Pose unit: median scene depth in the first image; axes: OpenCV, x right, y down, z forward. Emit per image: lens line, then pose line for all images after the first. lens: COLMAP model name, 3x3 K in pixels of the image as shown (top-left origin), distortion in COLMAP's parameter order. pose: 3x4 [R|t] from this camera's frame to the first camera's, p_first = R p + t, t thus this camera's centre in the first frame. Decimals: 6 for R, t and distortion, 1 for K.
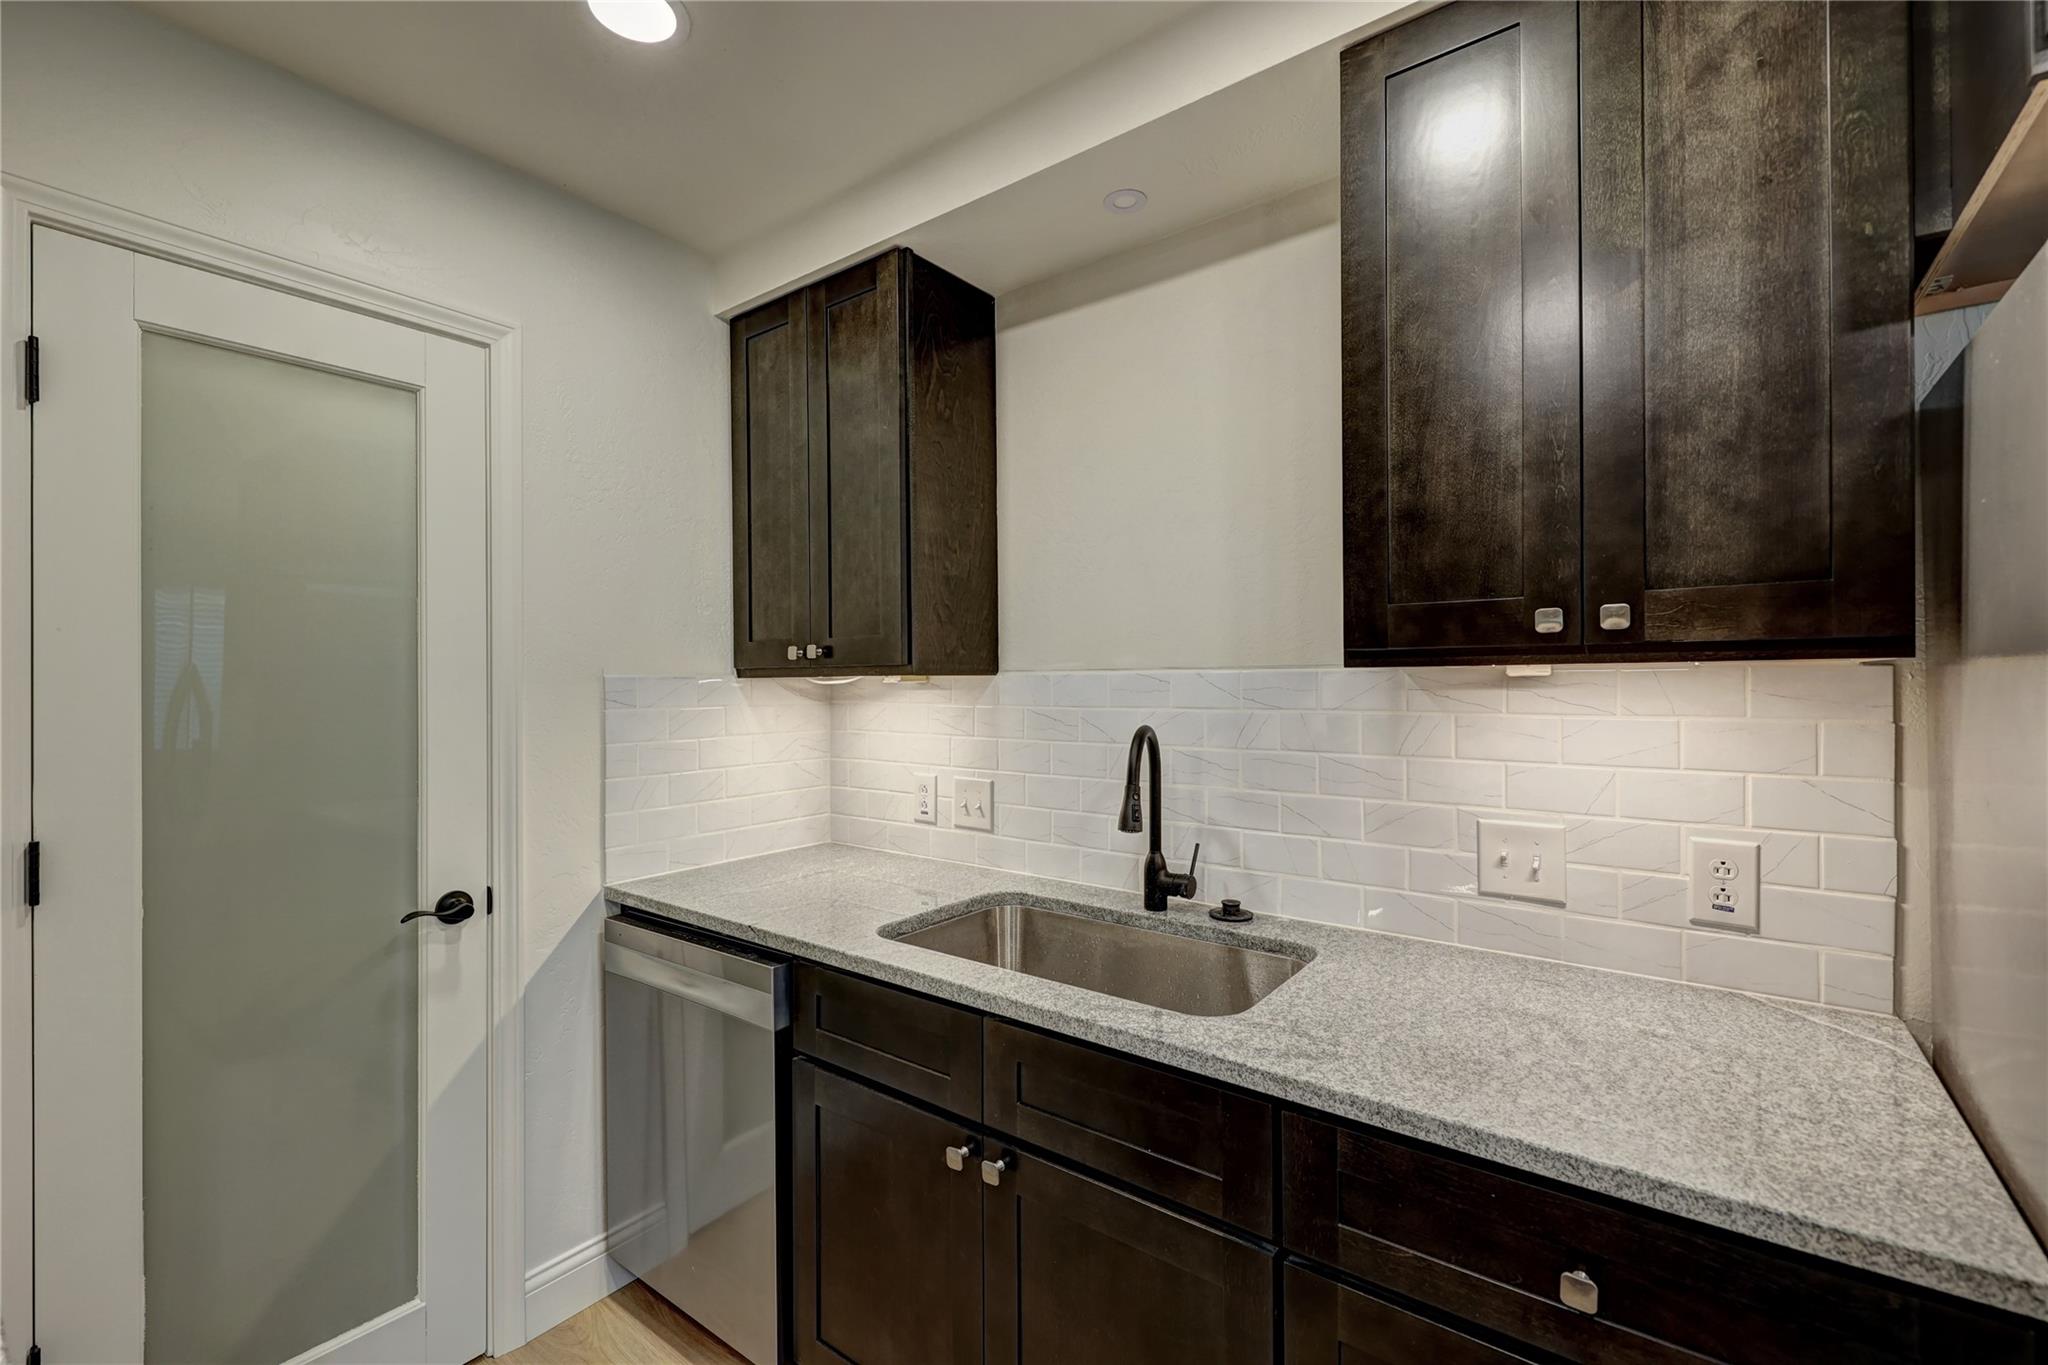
lens RADIAL K [[866.2, 0, 1026.4], [0, 866.2, 673.9], [0, 0, 1]] dist [-0.003006, -0.000209]
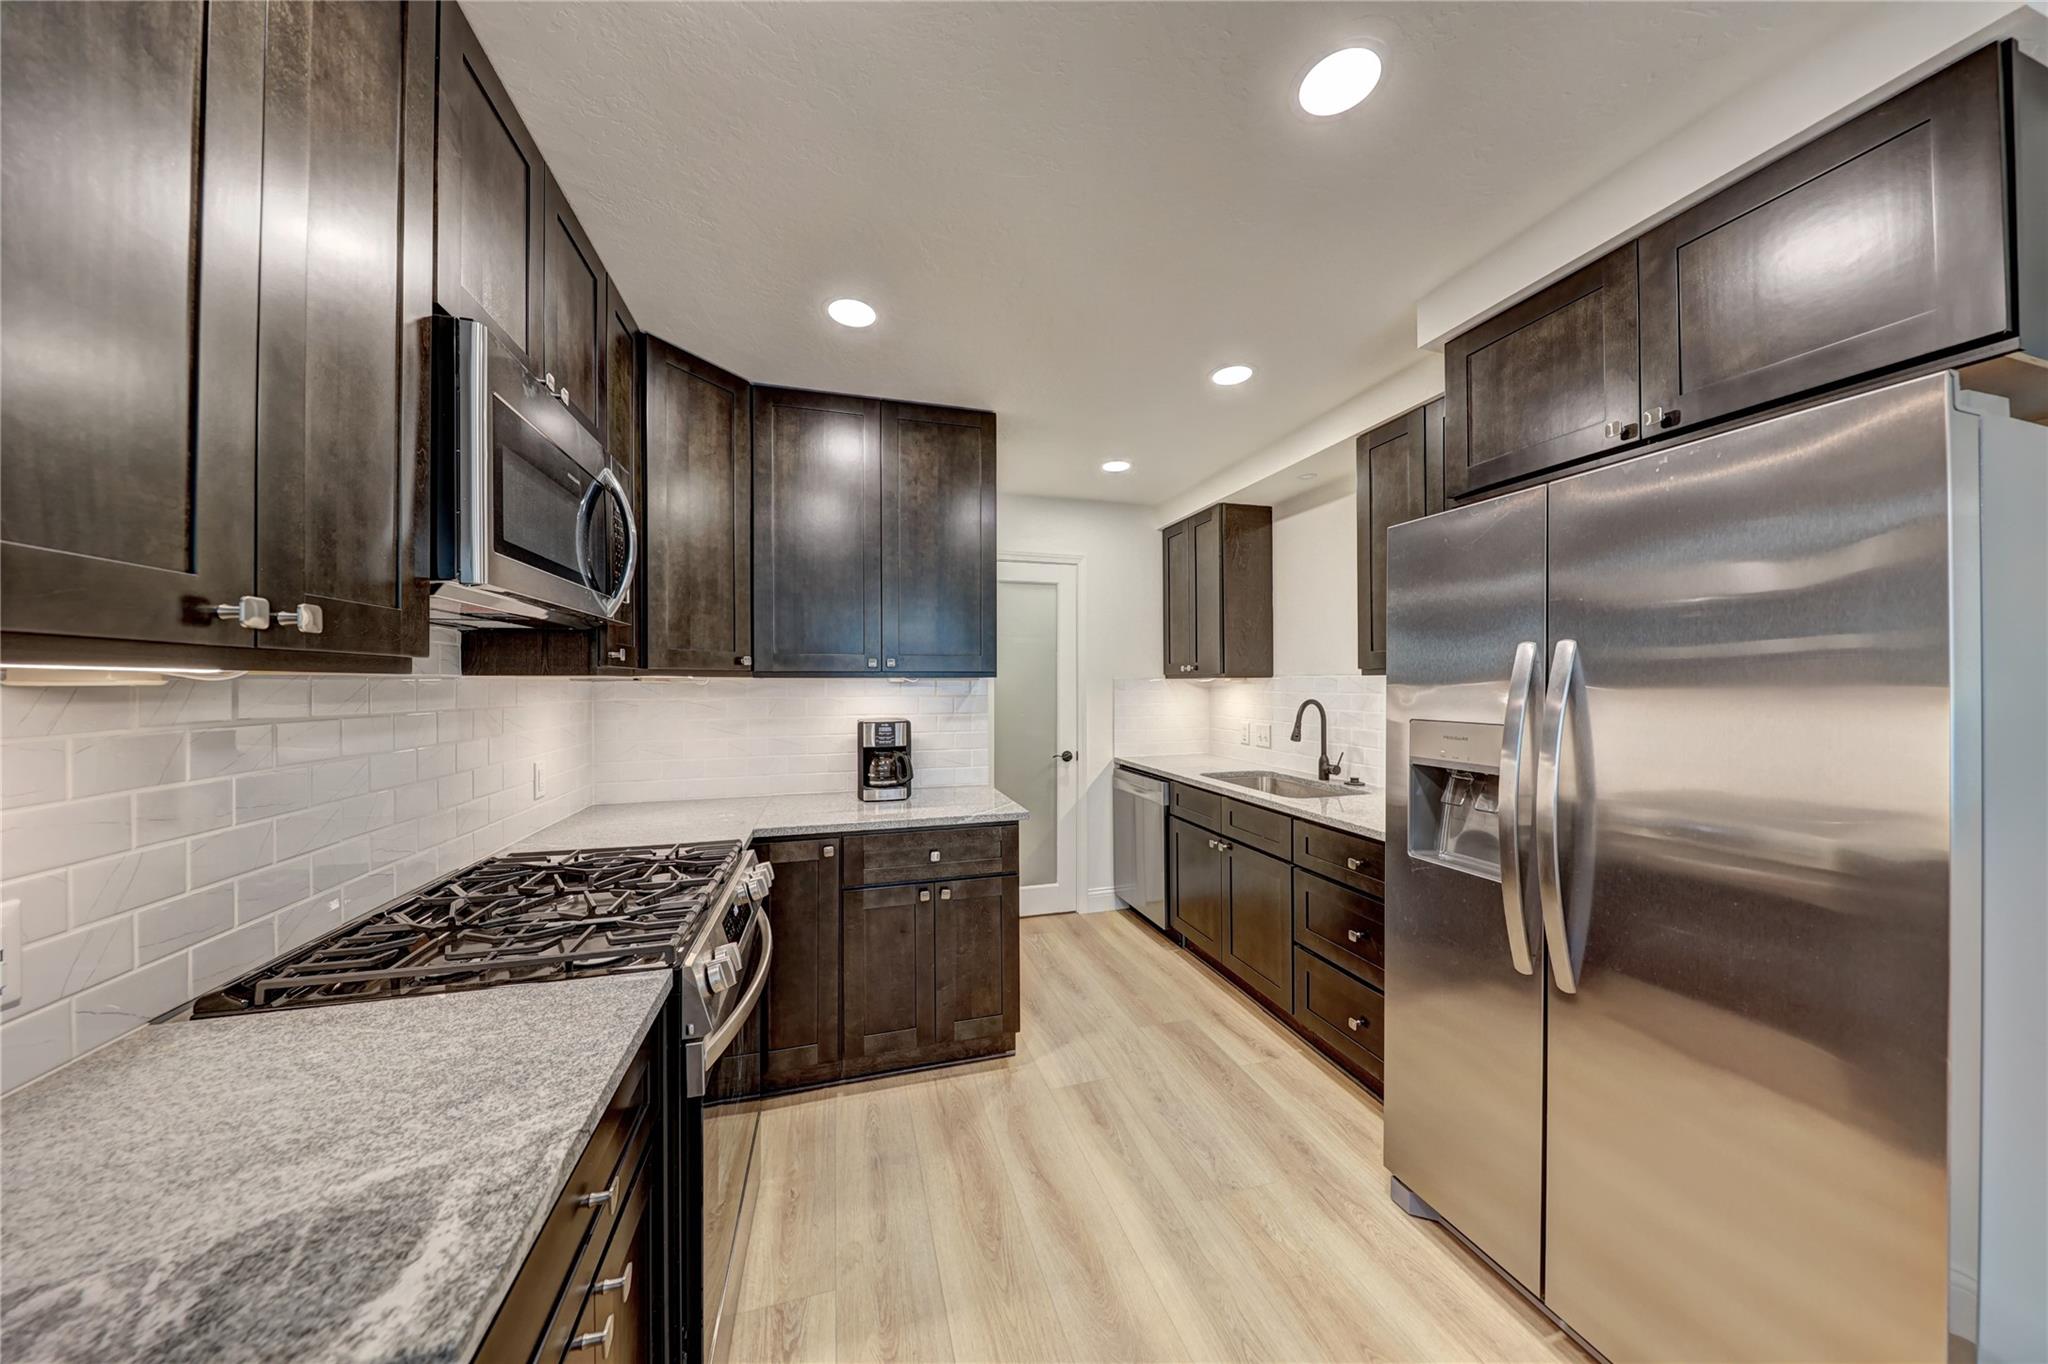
lens RADIAL K [[648.9, 0, 1018.1], [0, 648.9, 681.0], [0, 0, 1]] dist [0.002364, -0.000046]
pose [[0.793282, 0.003242, -0.608846, 0.525461], [0.000463, 0.999982, 0.005928, -0.000540], [0.608854, -0.004984, 0.793267, -0.814081]]
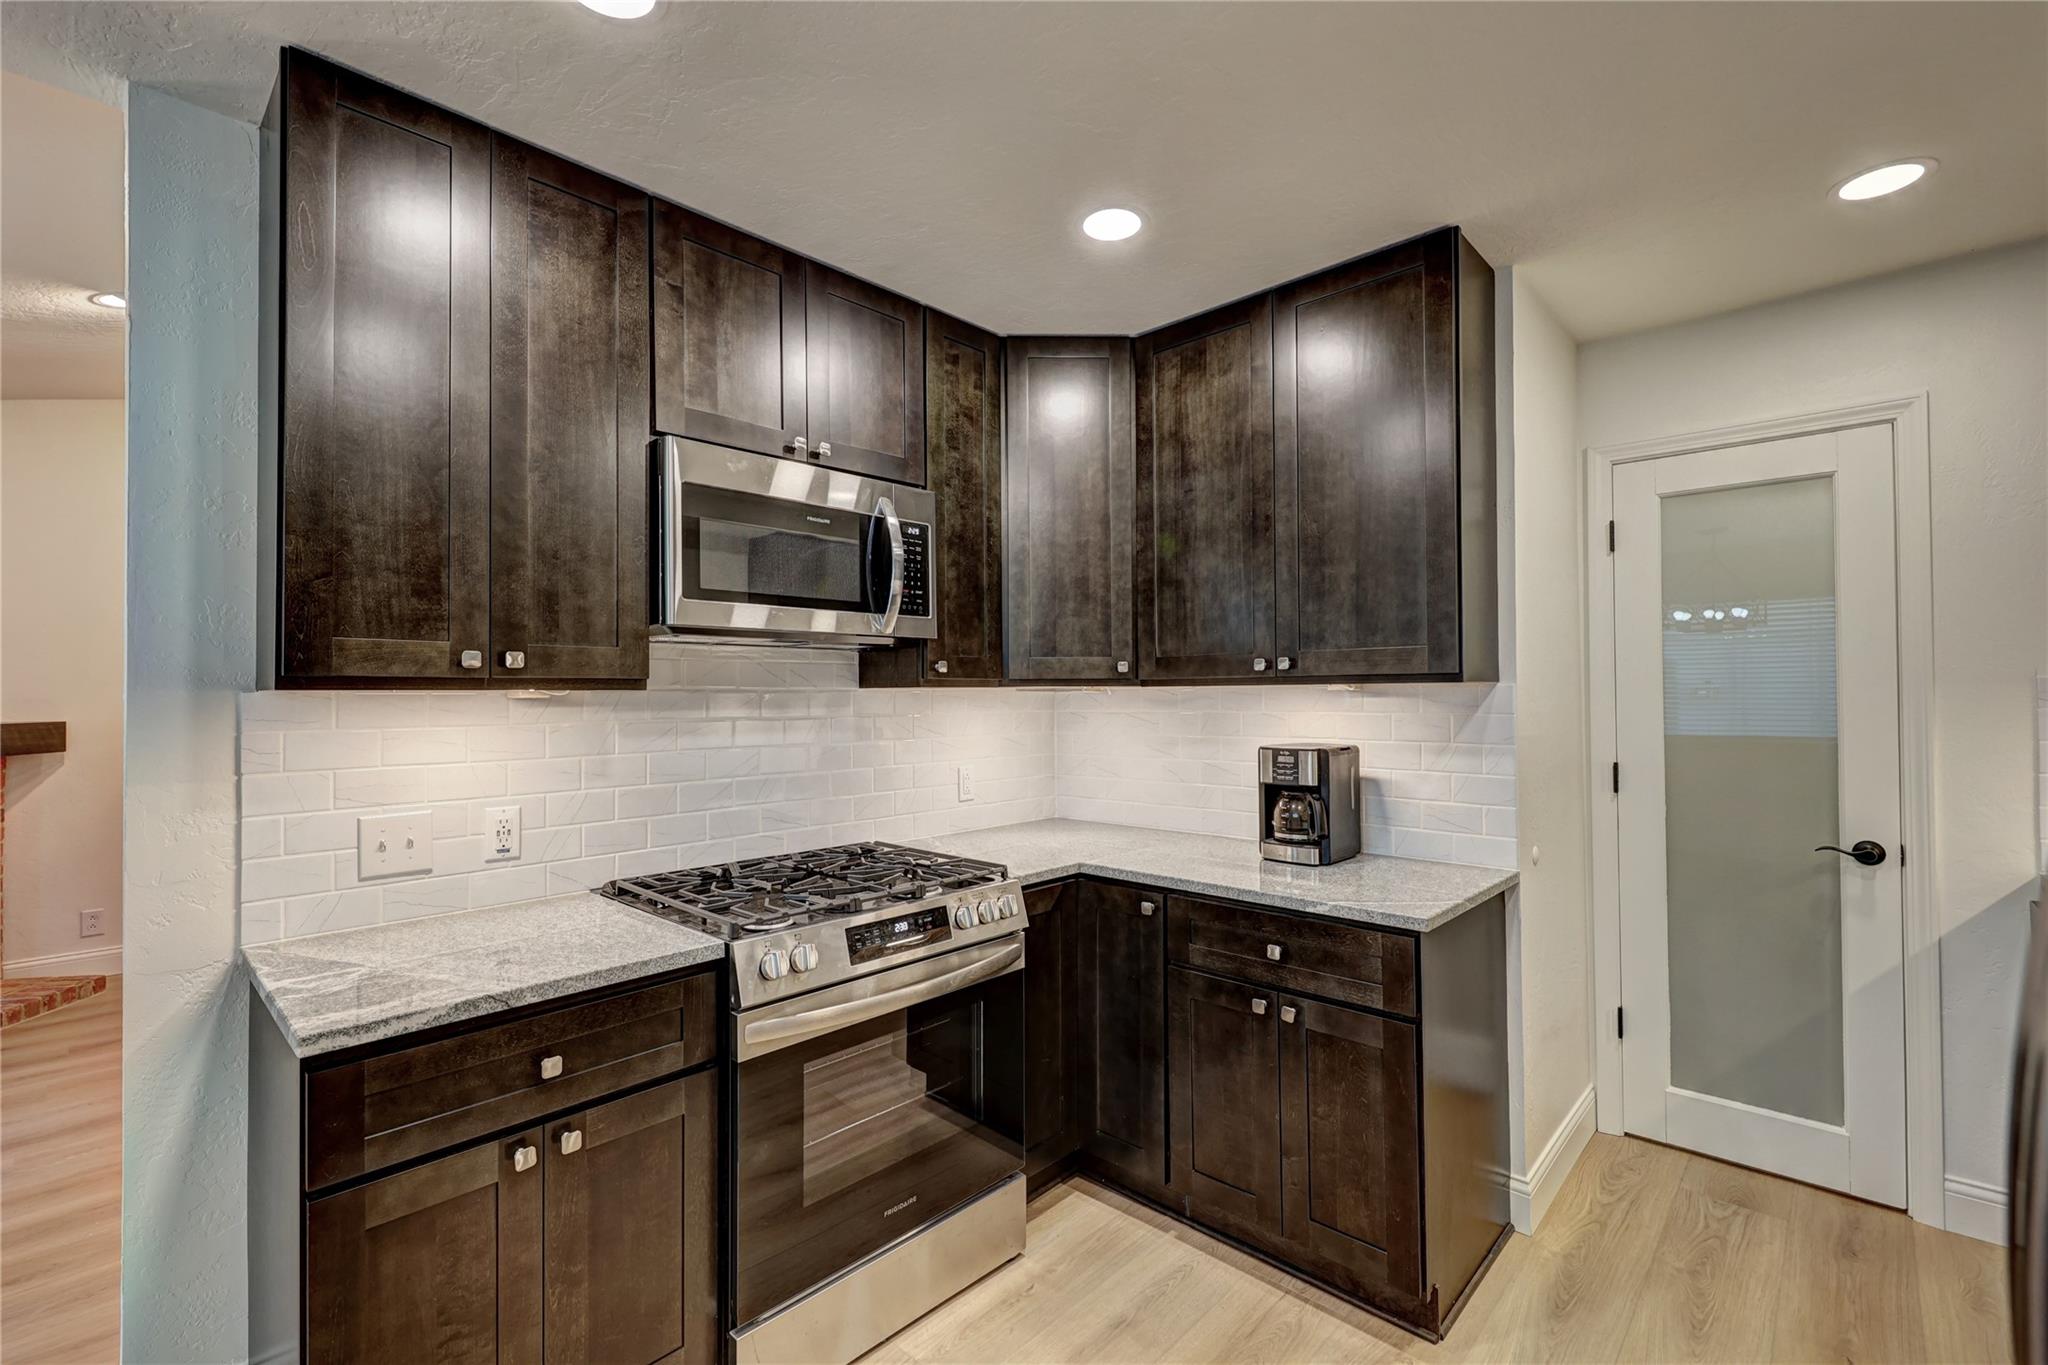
lens RADIAL K [[882.2, 0, 1019.2], [0, 882.2, 681.0], [0, 0, 1]] dist [0.009592, -0.000058]
pose [[-0.112663, -0.005977, -0.993615, 0.804208], [0.011751, 0.999904, -0.007347, -0.000892], [0.993564, -0.012504, -0.112582, -0.136612]]
